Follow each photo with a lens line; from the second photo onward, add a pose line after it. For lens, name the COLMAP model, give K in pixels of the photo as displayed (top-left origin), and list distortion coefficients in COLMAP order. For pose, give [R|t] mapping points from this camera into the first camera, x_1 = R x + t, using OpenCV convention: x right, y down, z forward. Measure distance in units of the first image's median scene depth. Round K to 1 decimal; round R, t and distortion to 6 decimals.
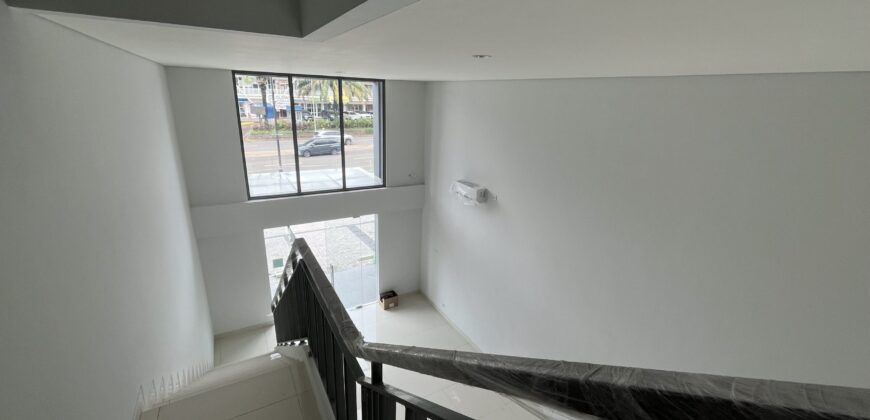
lens RADIAL K [[352.7, 0, 435.0], [0, 352.7, 210.0], [0, 0, 1]] dist [0.000976, 0.000103]
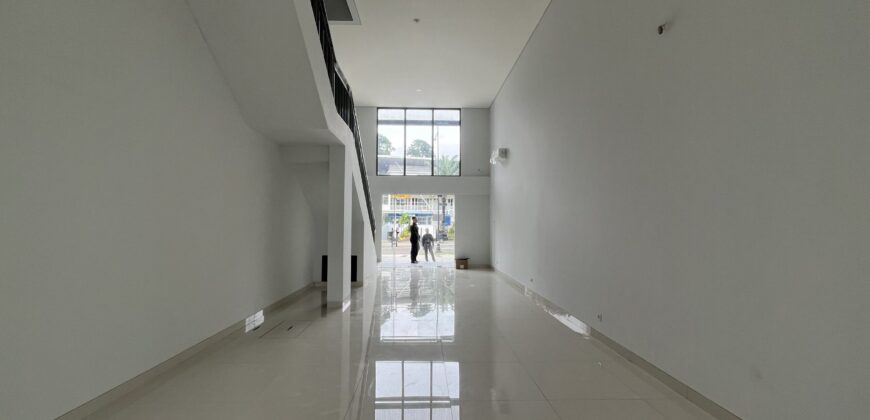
lens RADIAL K [[352.7, 0, 435.0], [0, 352.7, 210.0], [0, 0, 1]] dist [0.000976, 0.000103]
pose [[0.878933, -0.052485, -0.474049, 0.441973], [-0.117121, 0.939742, -0.321198, 0.534953], [0.462342, 0.337832, 0.819823, -0.191934]]
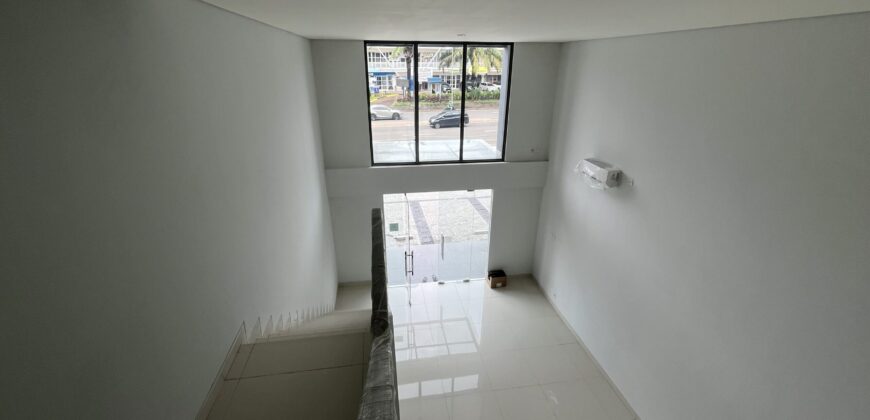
lens RADIAL K [[352.7, 0, 435.0], [0, 352.7, 210.0], [0, 0, 1]] dist [0.000976, 0.000103]
pose [[0.930684, 0.108469, -0.349372, 0.030458], [-0.082778, 0.992702, 0.087692, -0.003686], [0.356334, -0.052693, 0.932872, 0.050858]]
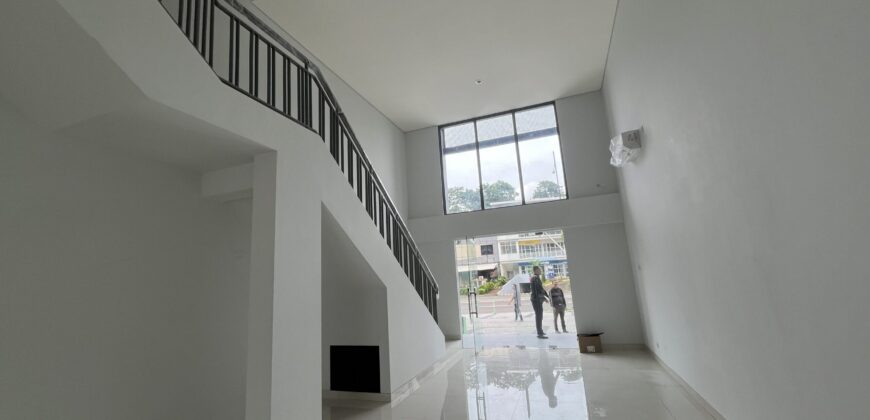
lens RADIAL K [[352.7, 0, 435.0], [0, 352.7, 210.0], [0, 0, 1]] dist [0.000976, 0.000103]
pose [[0.633624, -0.225709, -0.739984, 0.314499], [-0.147761, 0.903580, -0.402132, 0.378695], [0.759400, 0.364141, 0.539179, 0.234412]]
